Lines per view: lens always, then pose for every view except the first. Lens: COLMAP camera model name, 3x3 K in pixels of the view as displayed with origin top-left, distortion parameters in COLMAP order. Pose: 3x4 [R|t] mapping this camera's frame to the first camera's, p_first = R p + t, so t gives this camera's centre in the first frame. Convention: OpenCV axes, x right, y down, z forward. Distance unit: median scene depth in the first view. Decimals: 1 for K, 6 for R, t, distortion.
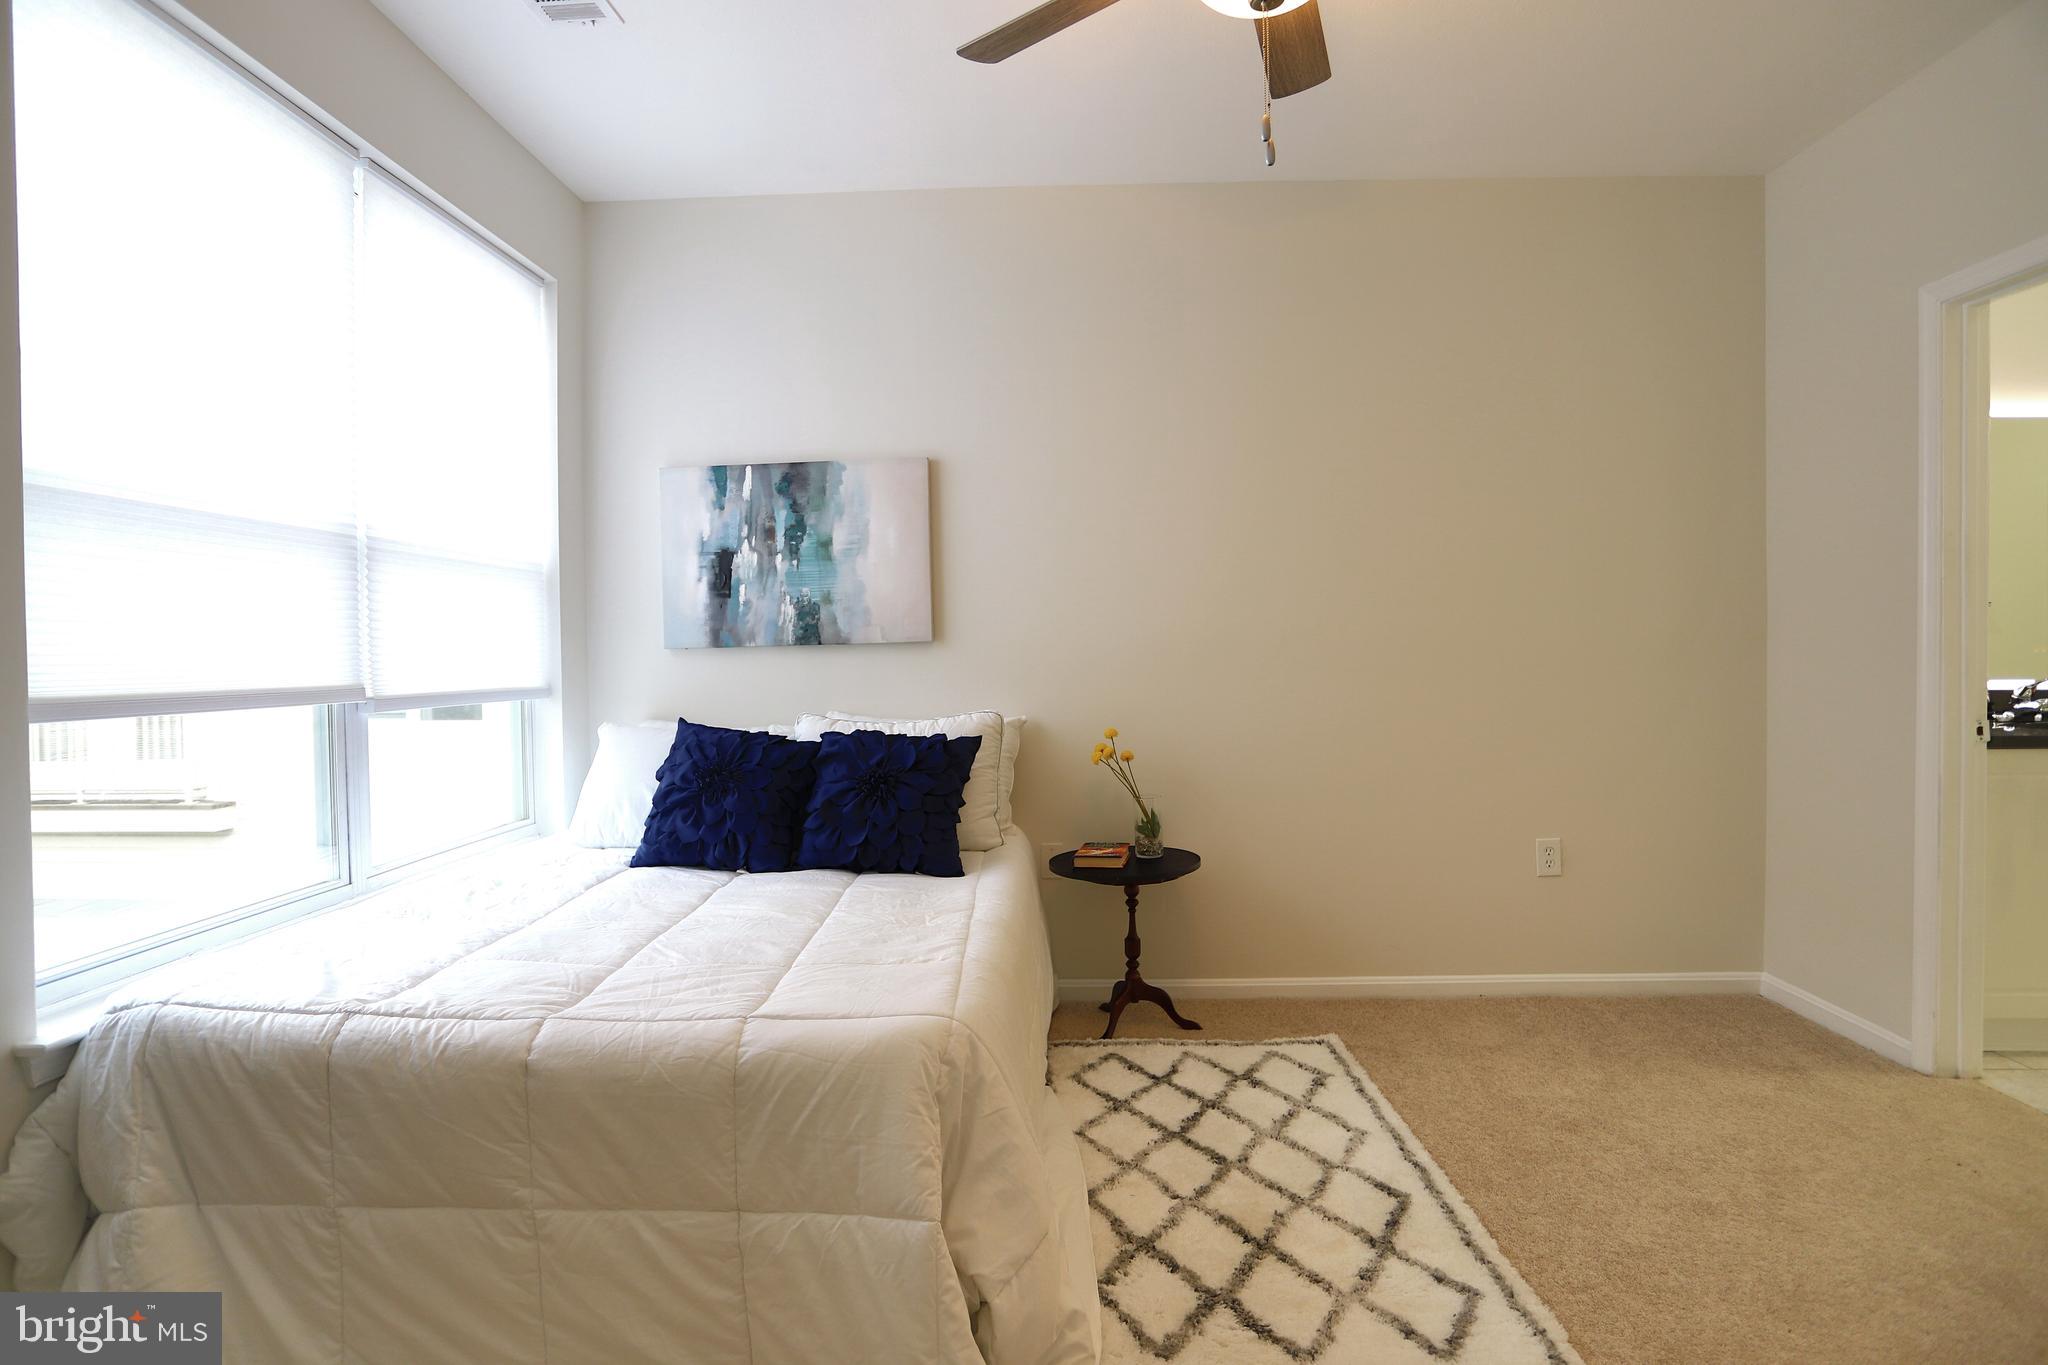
lens RADIAL K [[1054.0, 0, 1012.6], [0, 1054.0, 676.1], [0, 0, 1]] dist [-0.077842, 0.035385]
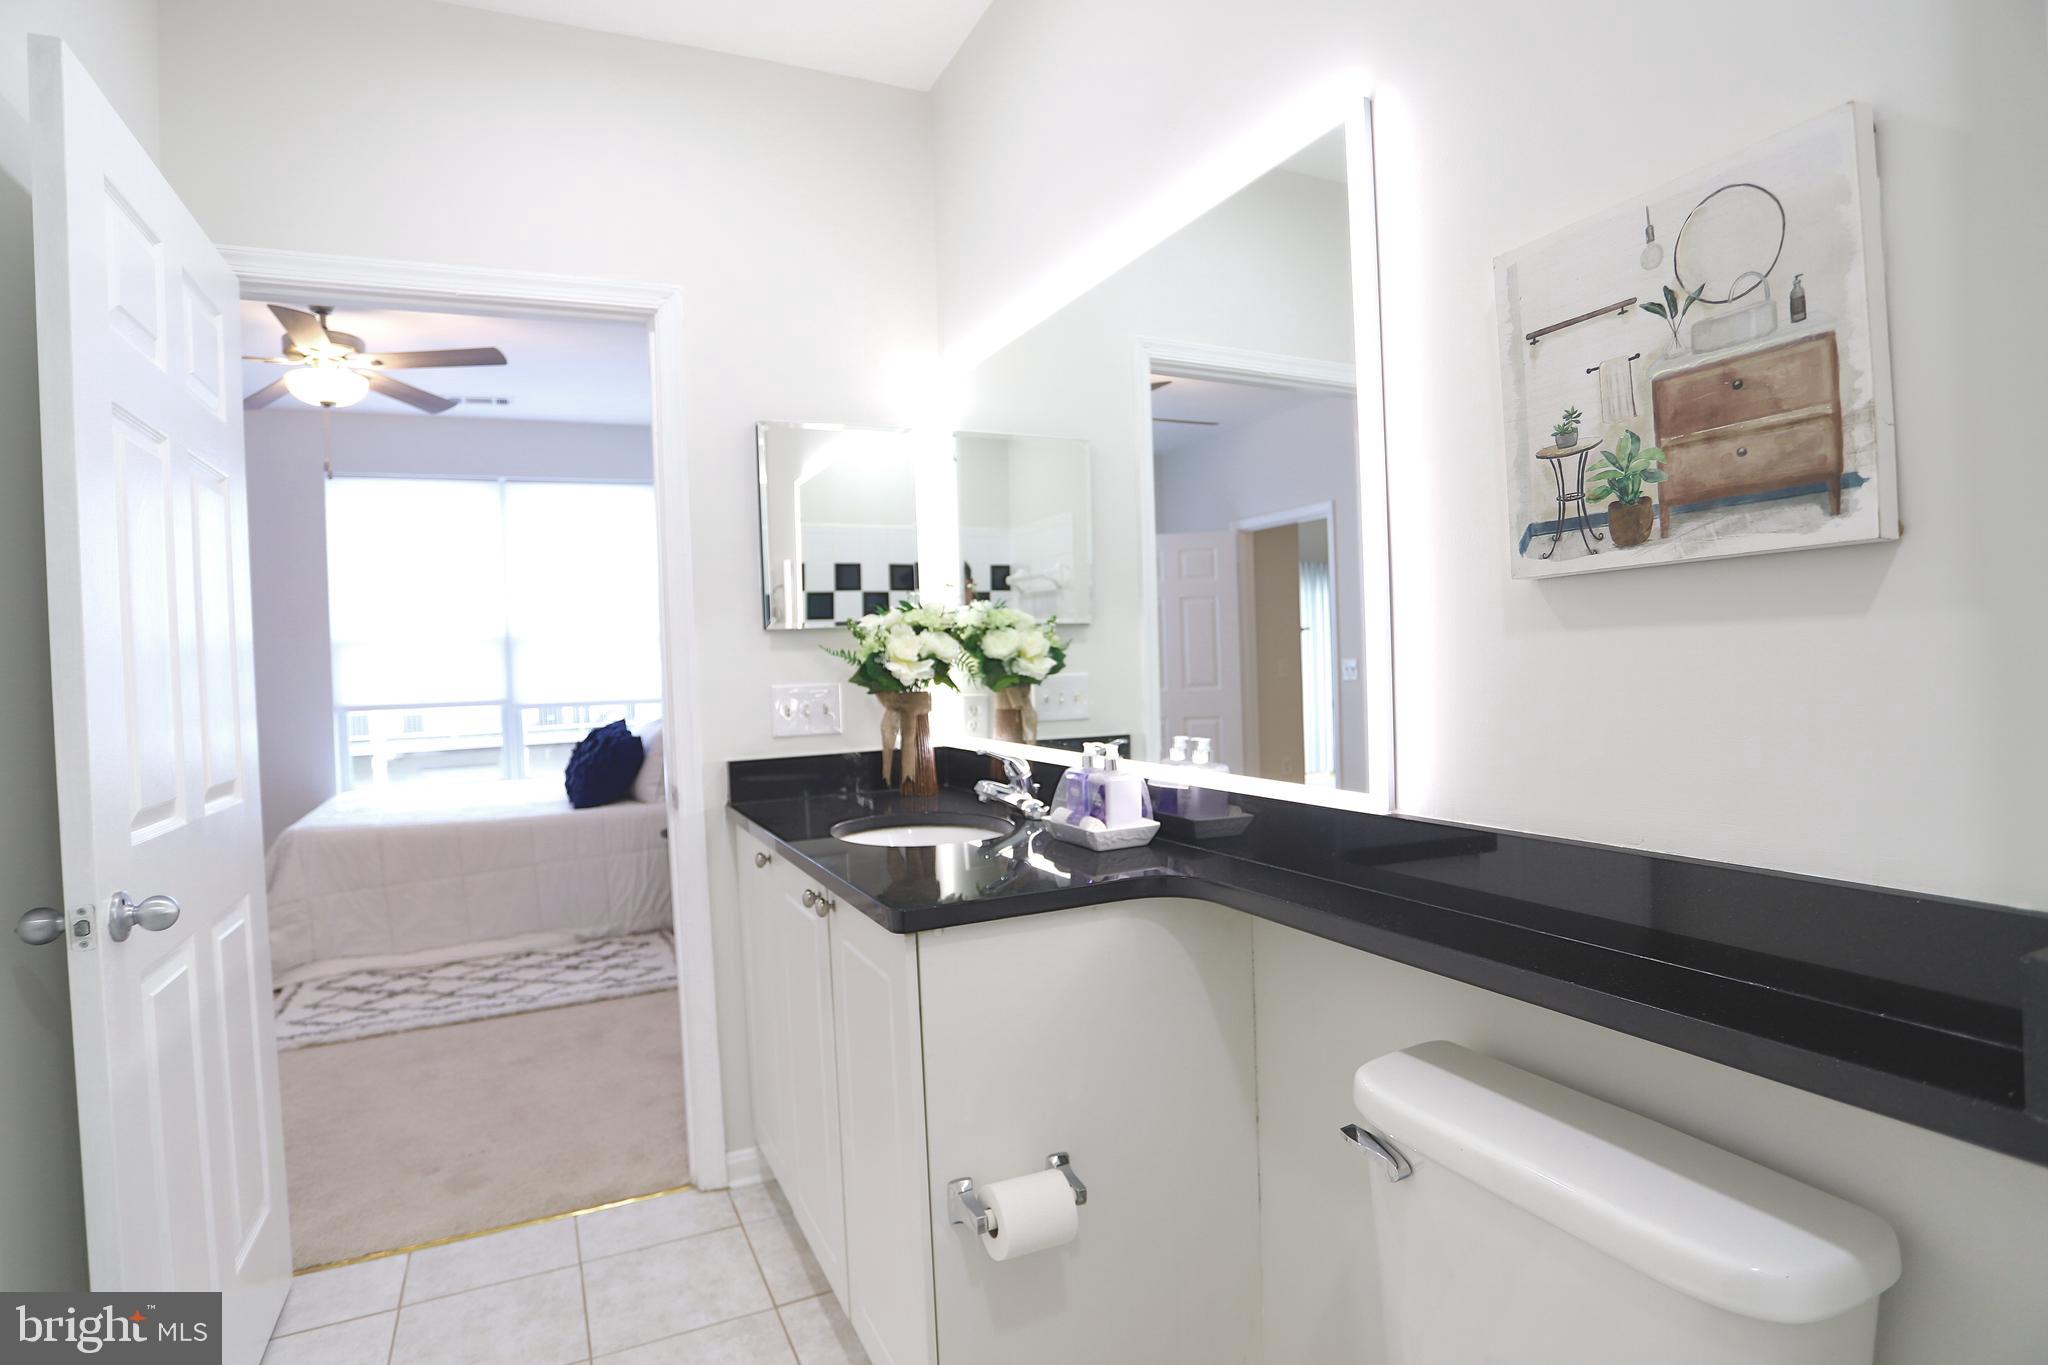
lens RADIAL K [[1054.0, 0, 1012.6], [0, 1054.0, 676.1], [0, 0, 1]] dist [-0.077842, 0.035385]
pose [[0.463403, 0.009081, -0.886101, 2.018430], [0.008376, 0.999858, 0.014627, -0.069461], [0.886108, -0.014200, 0.463261, 0.914896]]
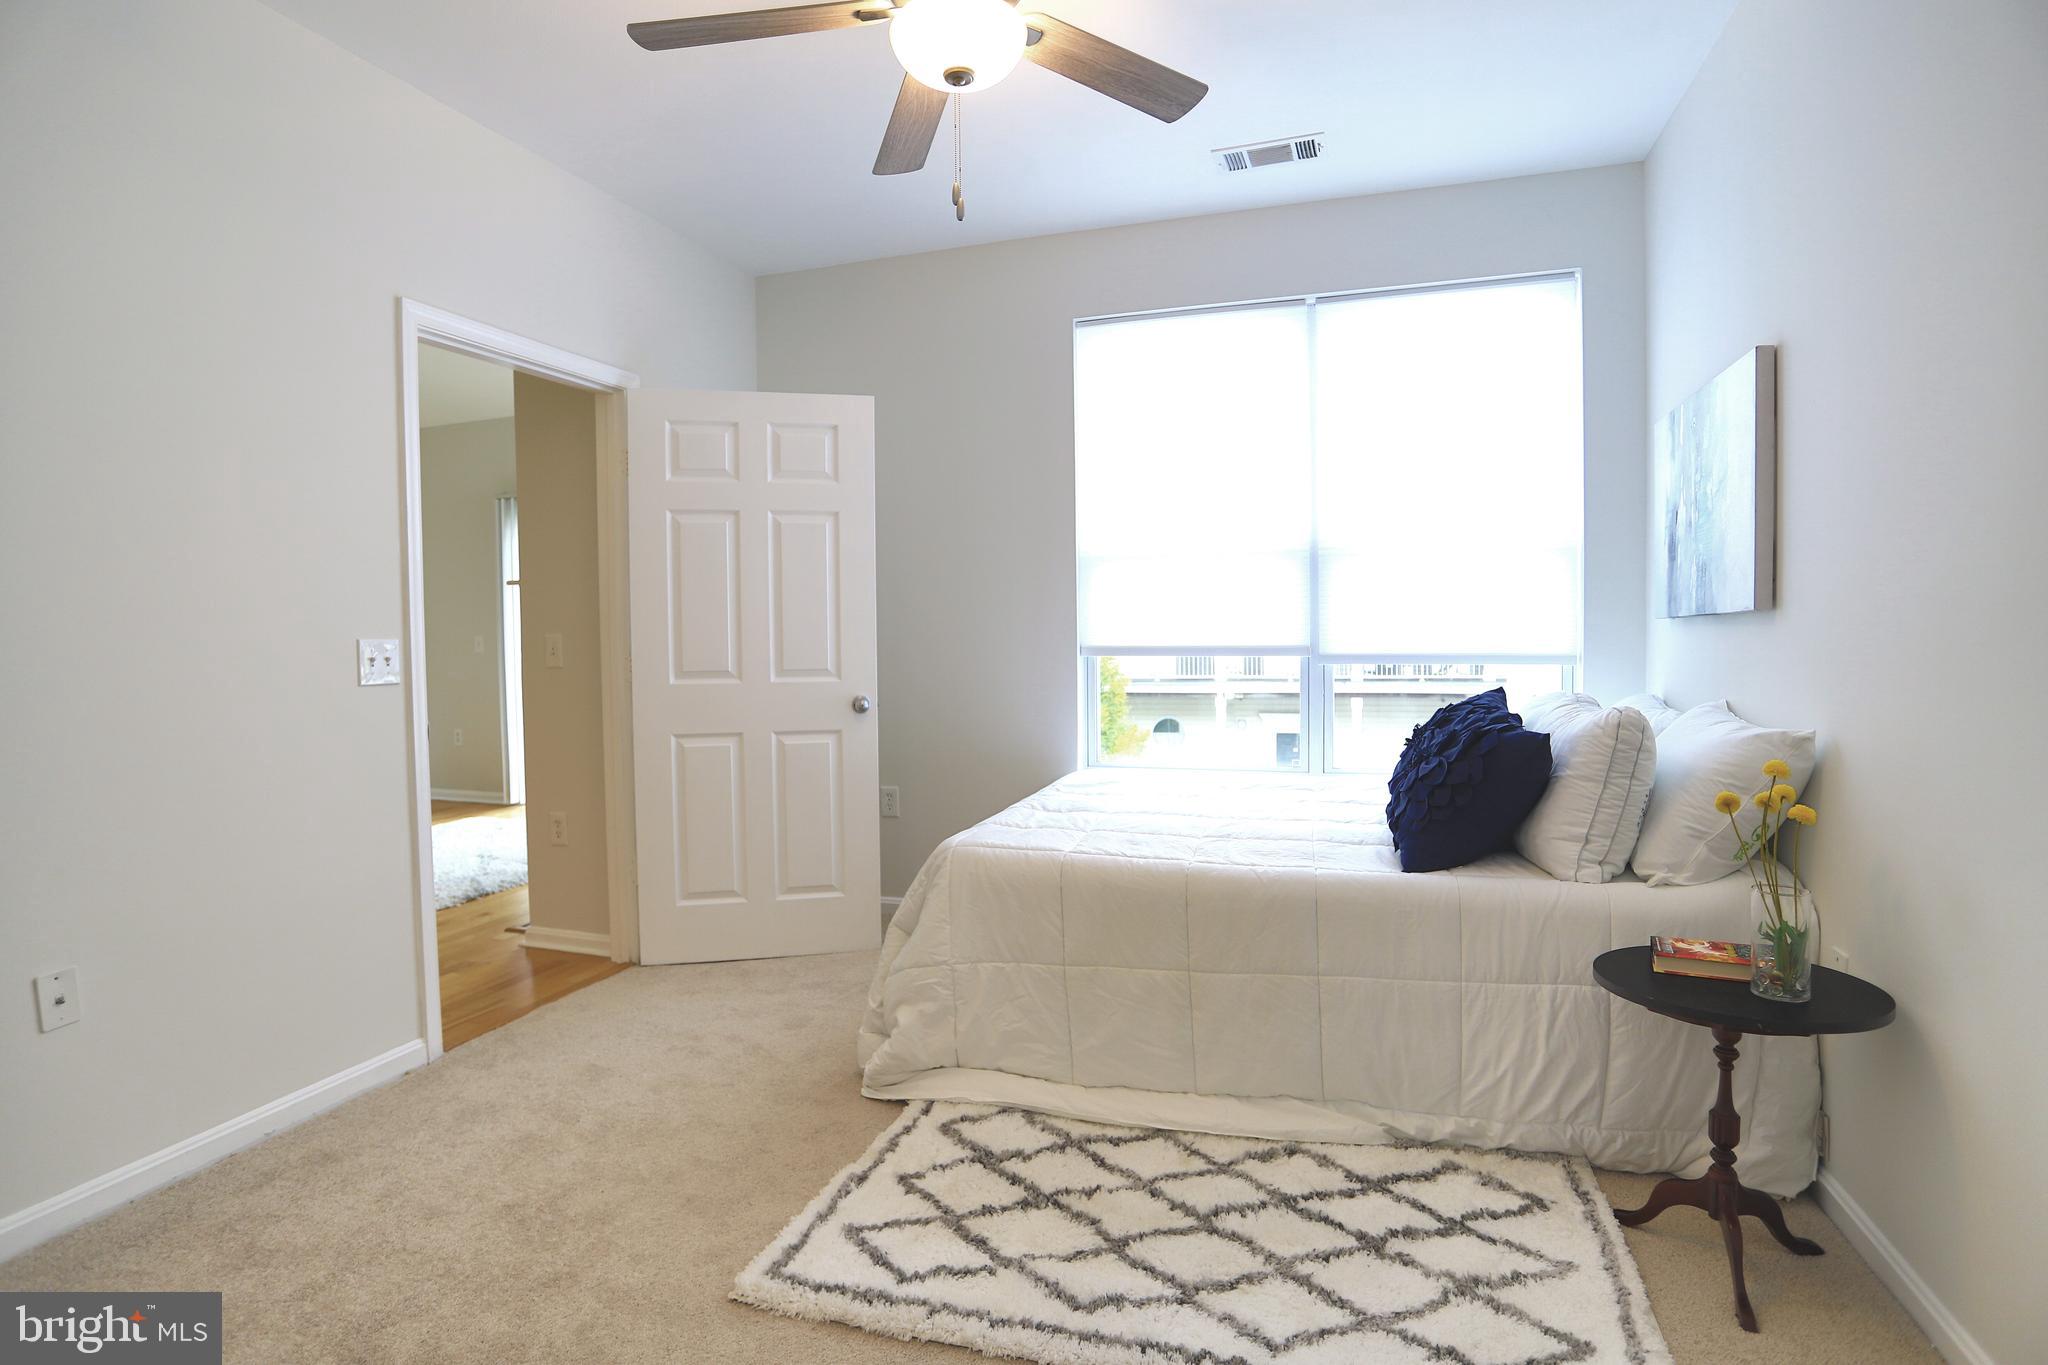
lens RADIAL K [[1054.0, 0, 1012.6], [0, 1054.0, 676.1], [0, 0, 1]] dist [-0.077842, 0.035385]
pose [[-0.277822, 0.058119, -0.958873, 0.994809], [-0.007596, 0.998004, 0.062691, -0.040010], [0.960603, 0.024701, -0.276826, 0.996652]]
